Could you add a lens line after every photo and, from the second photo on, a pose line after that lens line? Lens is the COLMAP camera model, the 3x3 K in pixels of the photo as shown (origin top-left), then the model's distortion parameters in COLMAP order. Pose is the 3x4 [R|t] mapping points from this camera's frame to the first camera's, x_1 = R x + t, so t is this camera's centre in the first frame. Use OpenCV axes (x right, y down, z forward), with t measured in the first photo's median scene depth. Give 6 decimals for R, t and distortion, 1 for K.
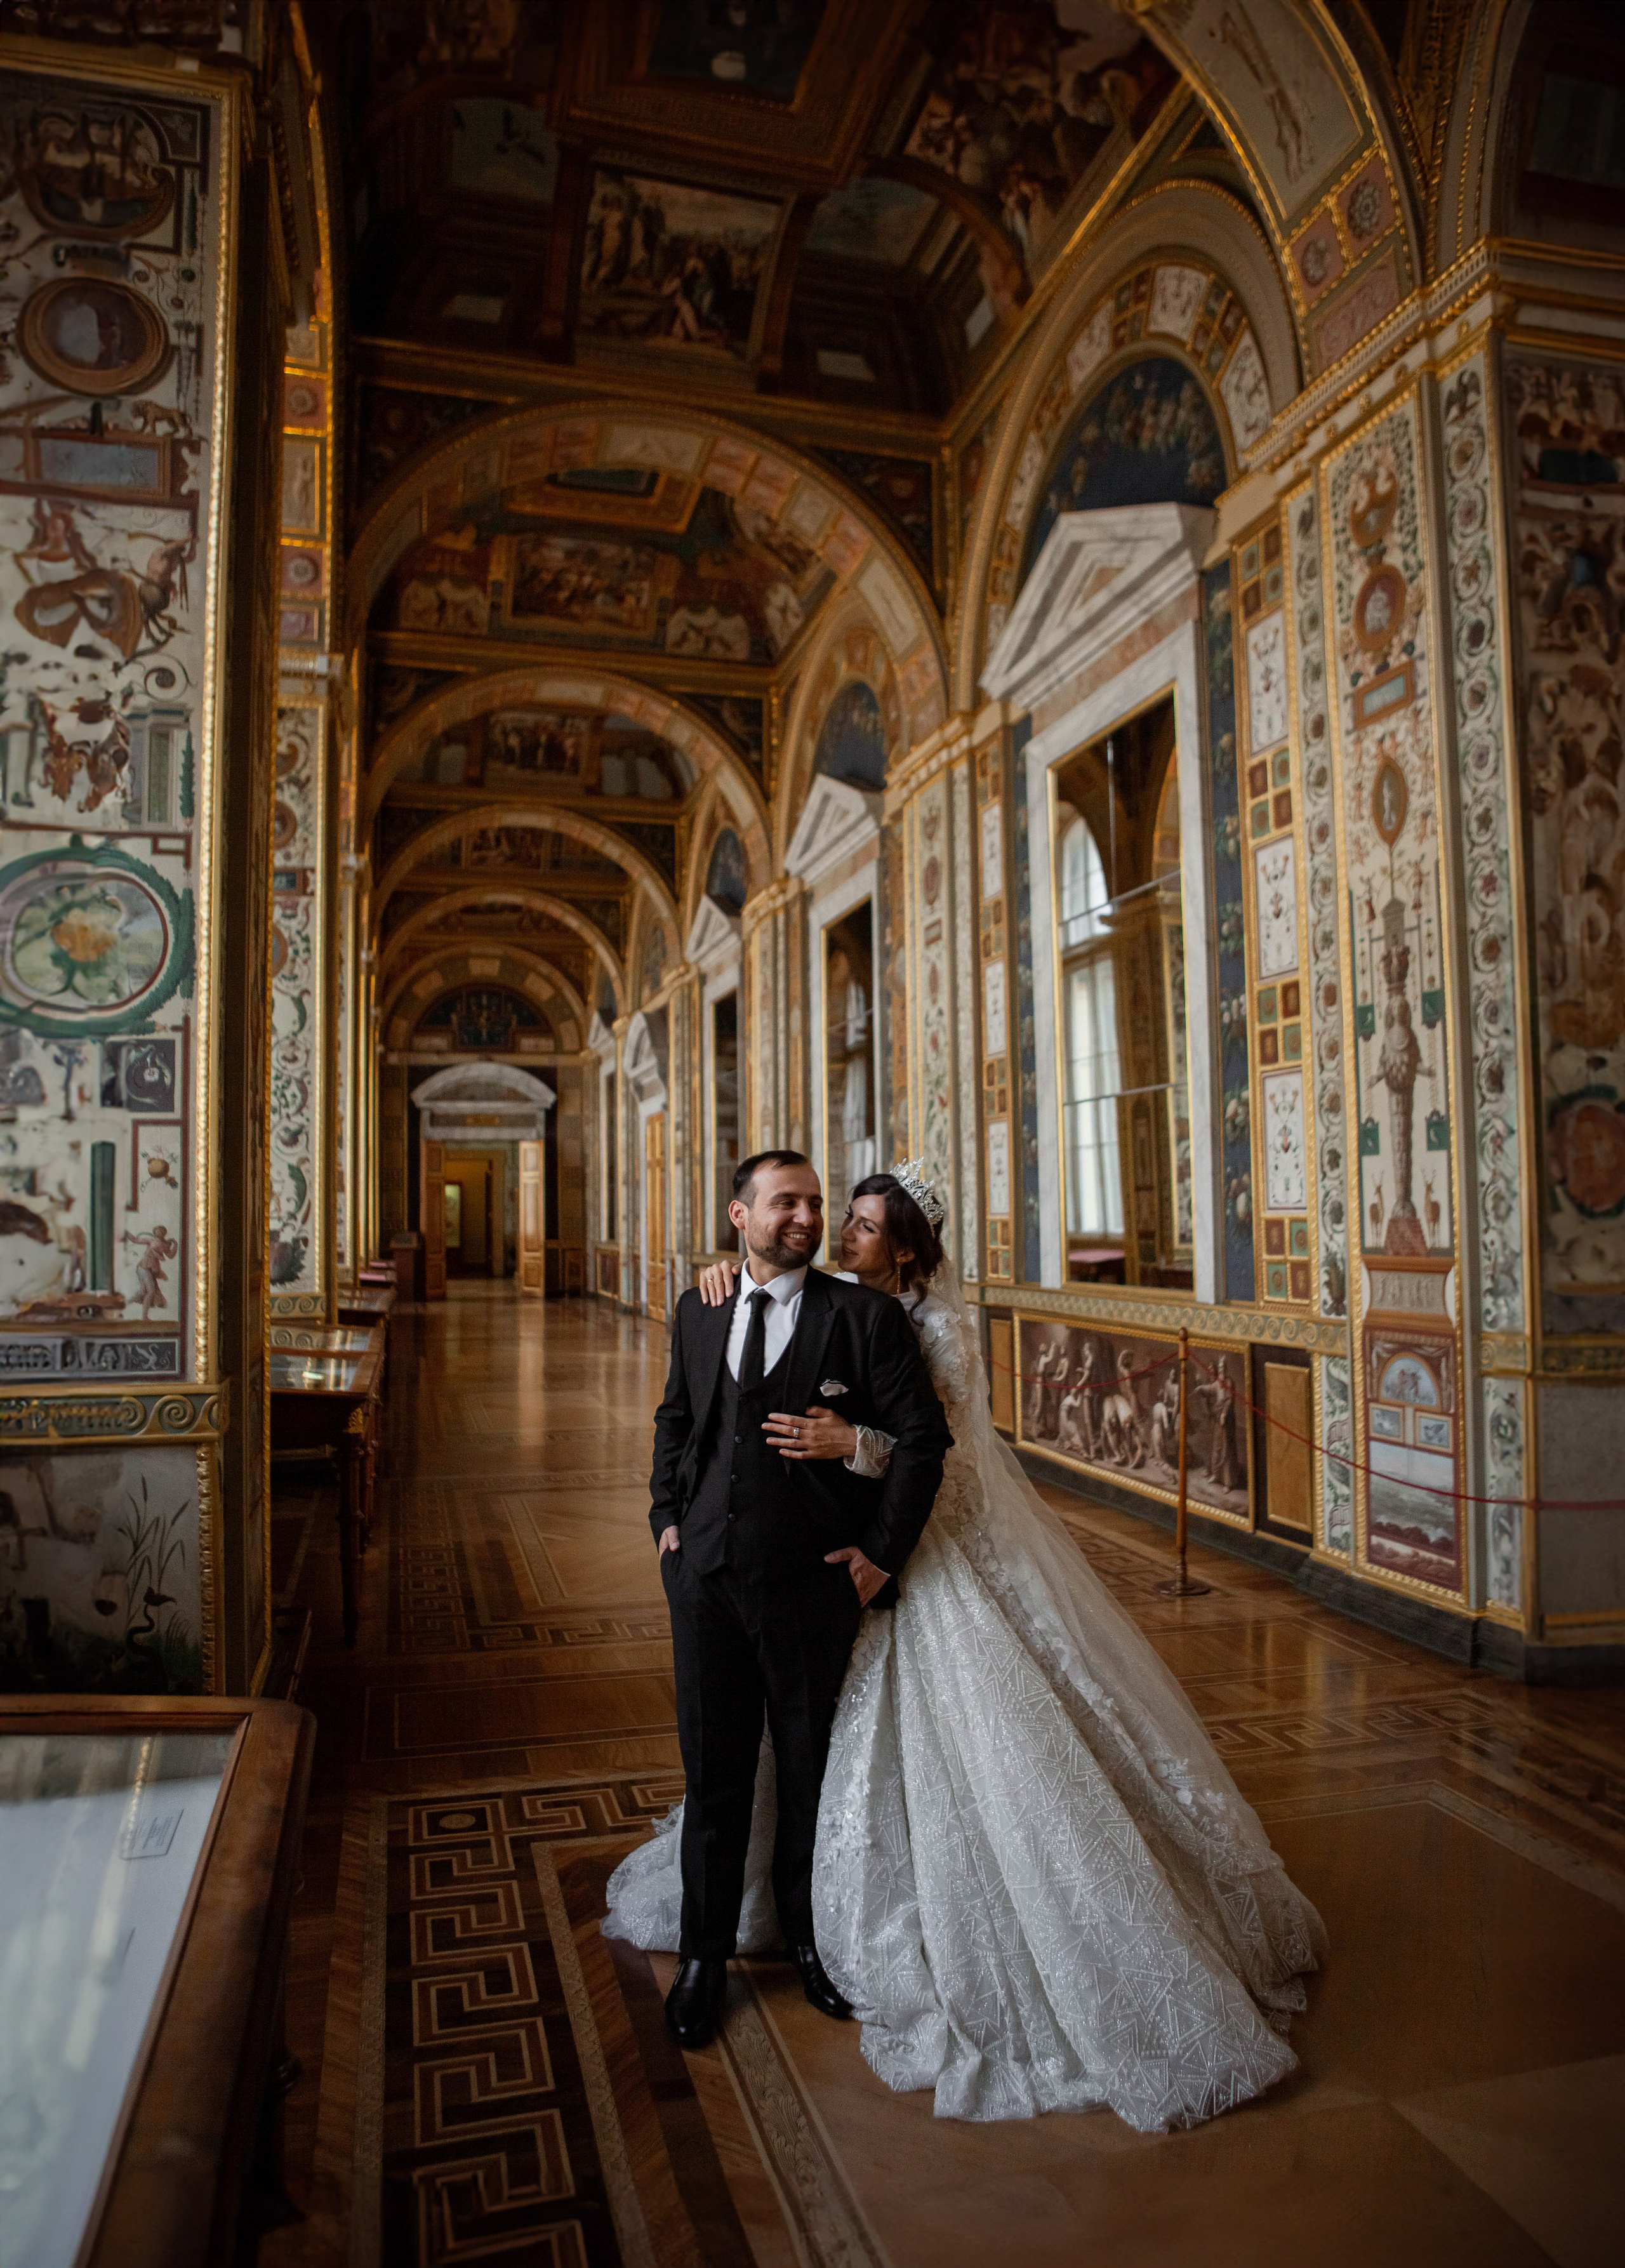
lens RADIAL K [[1447.0, 0, 798.5], [0, 1447.0, 1133.0], [0, 0, 1]] dist [-0.099423, 0.078543]
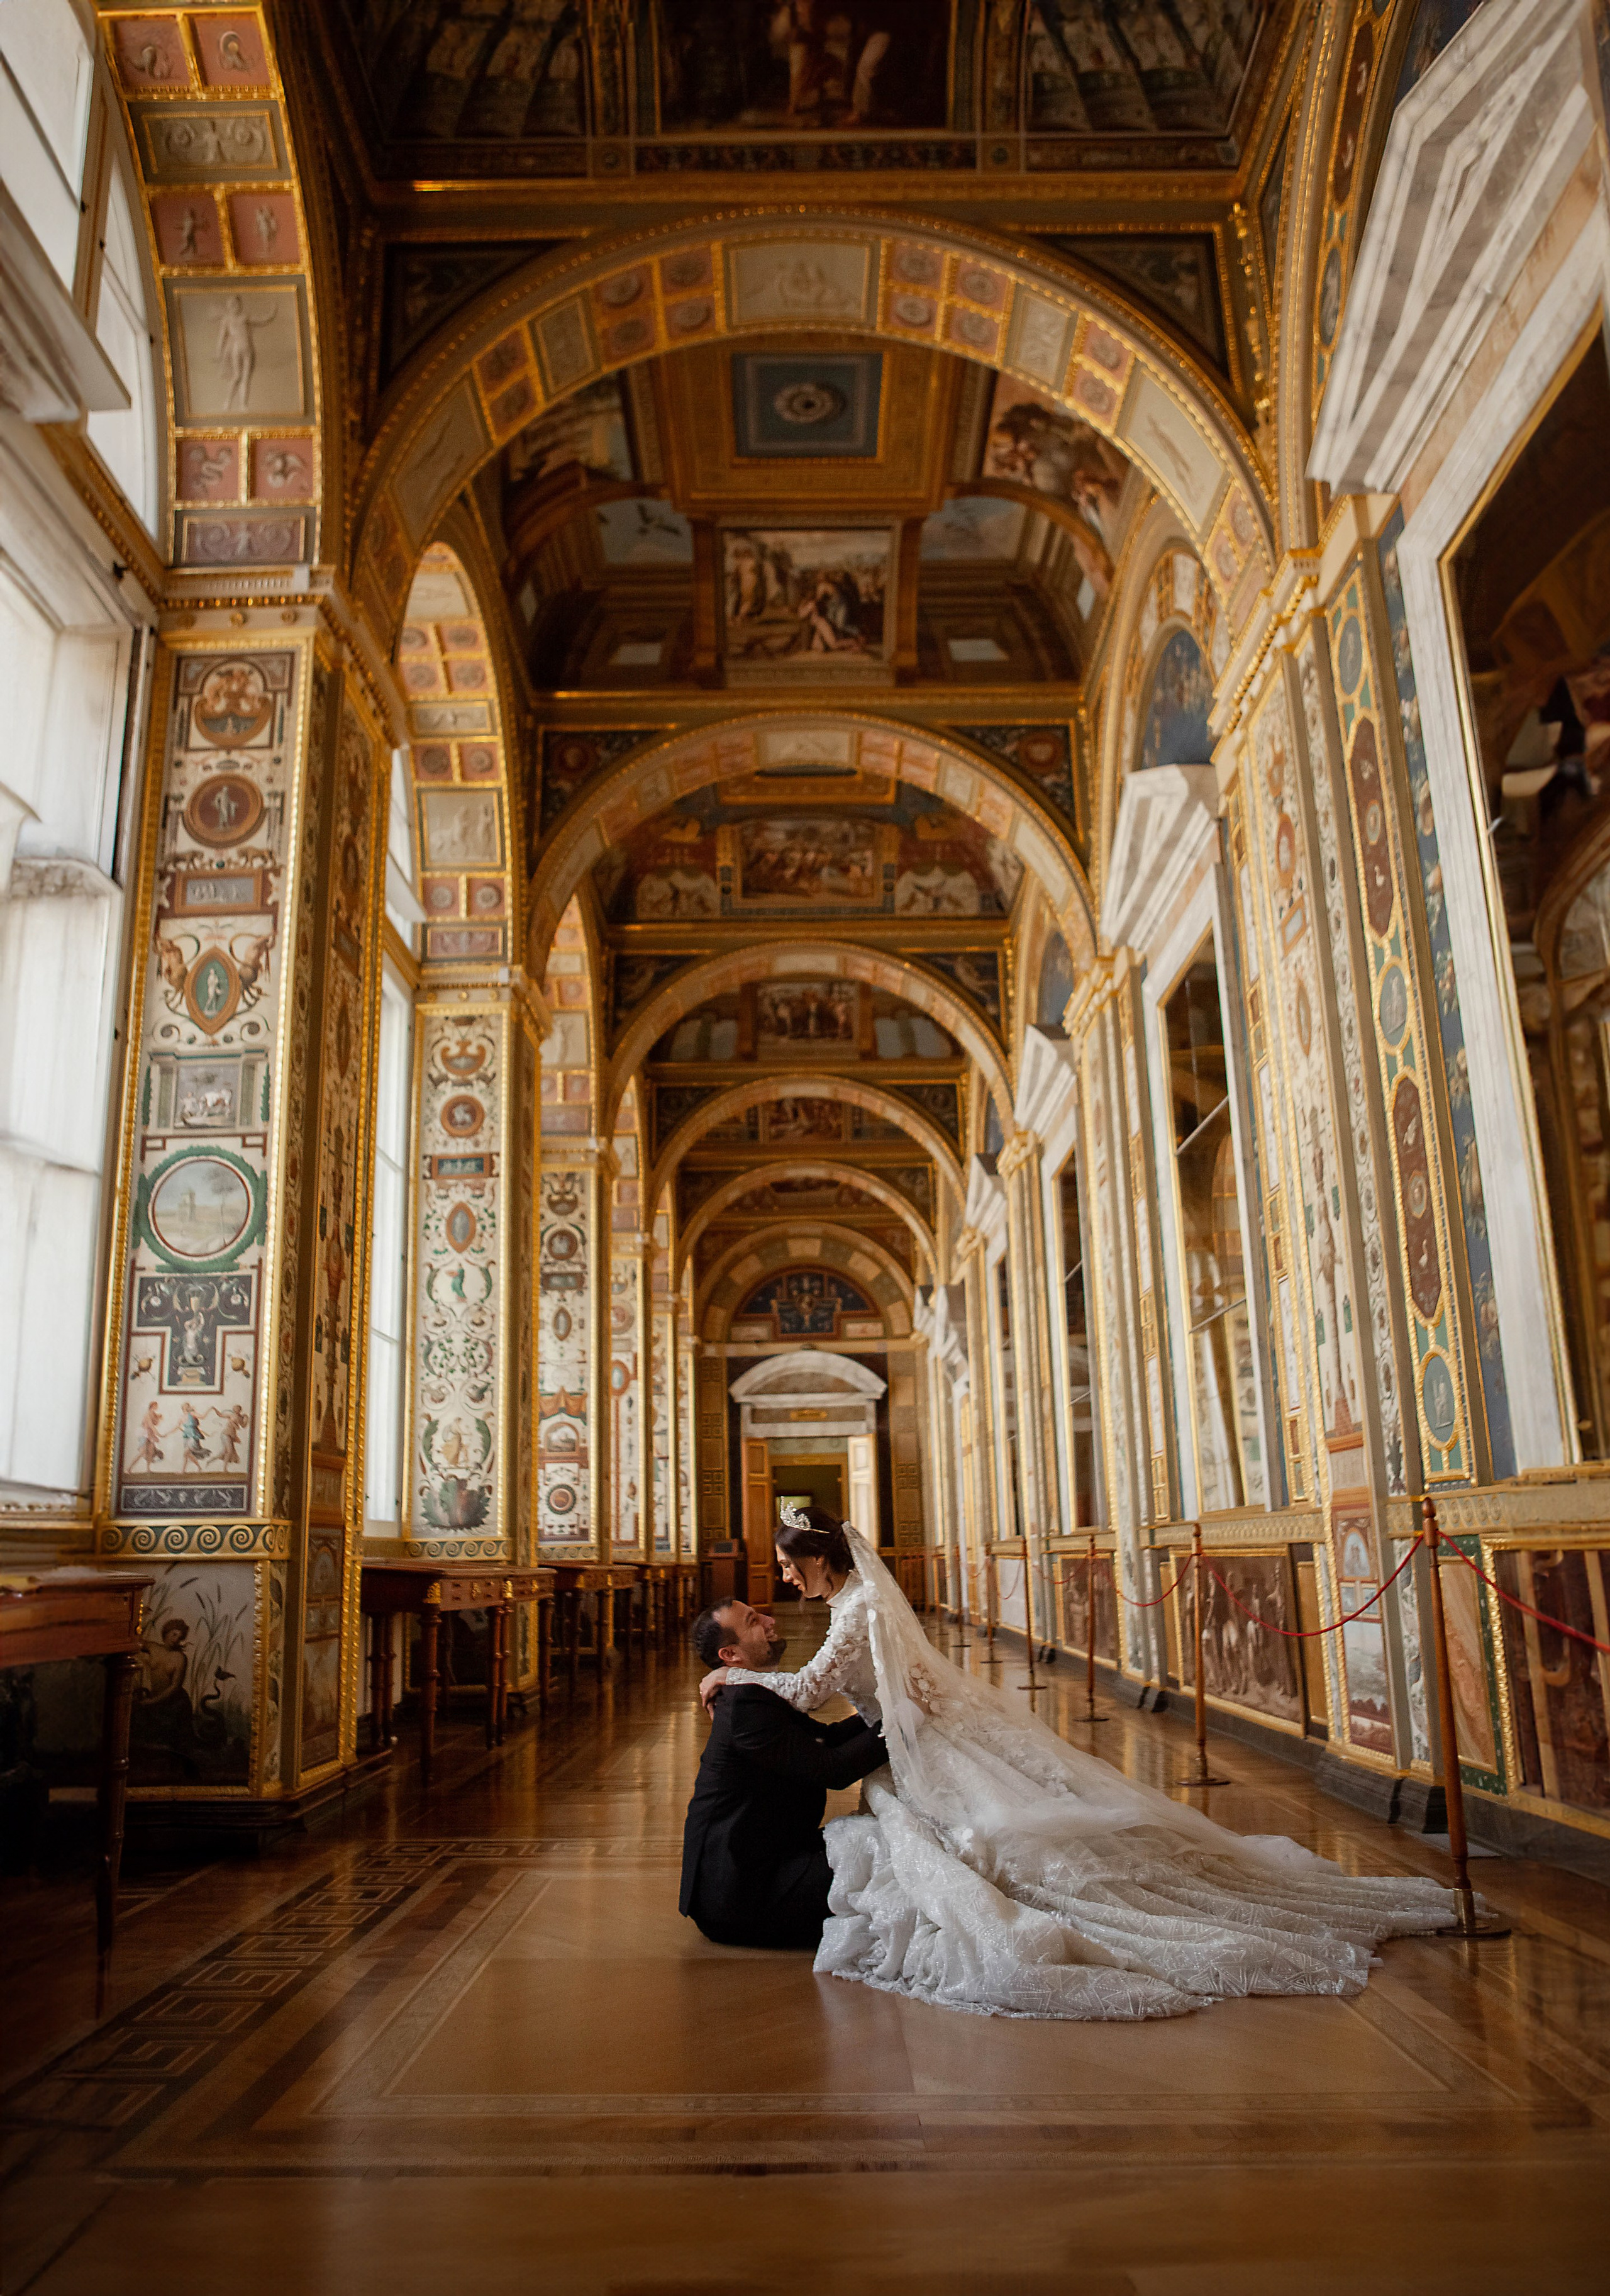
lens RADIAL K [[1707.2, 0, 791.7], [0, 1707.2, 1127.2], [0, 0, 1]] dist [-0.068328, 0.005643]
pose [[0.963040, -0.076947, -0.258135, 0.198025], [0.028124, 0.981815, -0.187746, 0.045810], [0.267887, 0.173547, 0.947691, -0.183803]]
